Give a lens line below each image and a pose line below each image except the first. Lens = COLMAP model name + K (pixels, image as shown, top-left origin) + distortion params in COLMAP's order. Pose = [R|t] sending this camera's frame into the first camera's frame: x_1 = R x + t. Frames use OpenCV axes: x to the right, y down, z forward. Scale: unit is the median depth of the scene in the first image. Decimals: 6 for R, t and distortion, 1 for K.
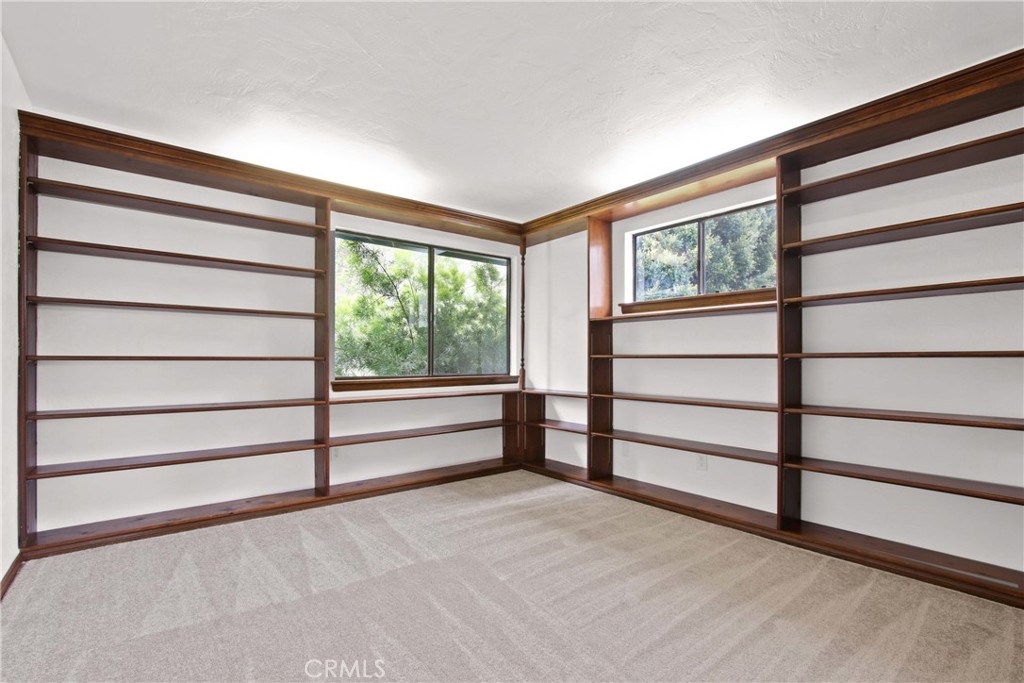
lens RADIAL K [[478.9, 0, 515.7], [0, 478.9, 360.1], [0, 0, 1]] dist [-0.000867, -0.000091]
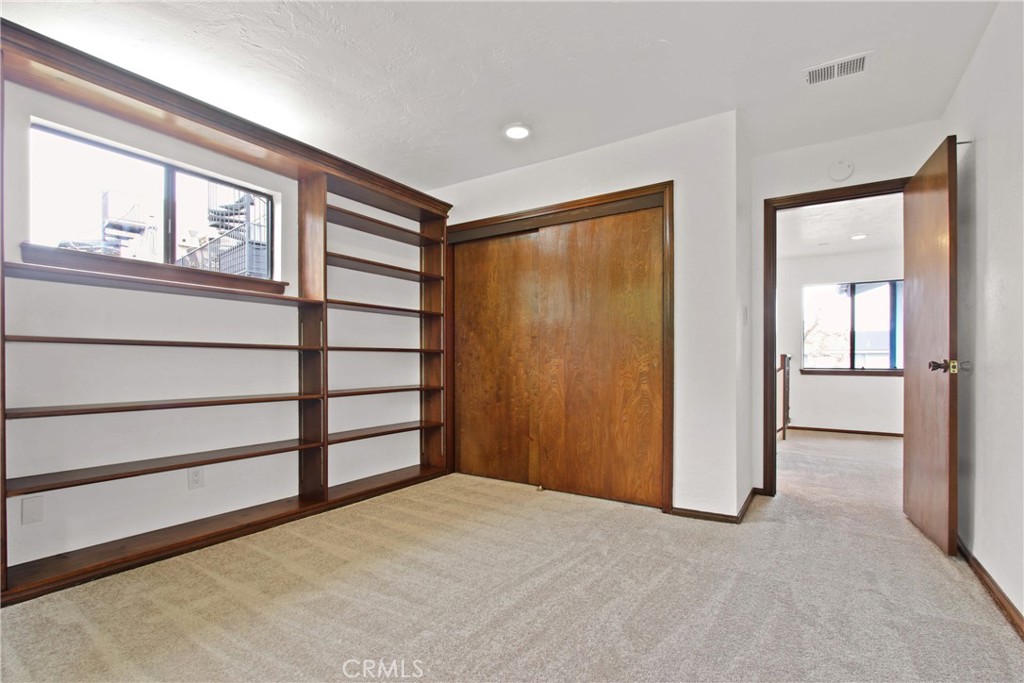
lens RADIAL K [[478.9, 0, 515.7], [0, 478.9, 360.1], [0, 0, 1]] dist [-0.000867, -0.000091]
pose [[-0.303448, -0.002889, 0.952844, -0.640676], [-0.003463, 0.999992, 0.001930, 0.014580], [-0.952842, -0.002714, -0.303455, 0.877117]]
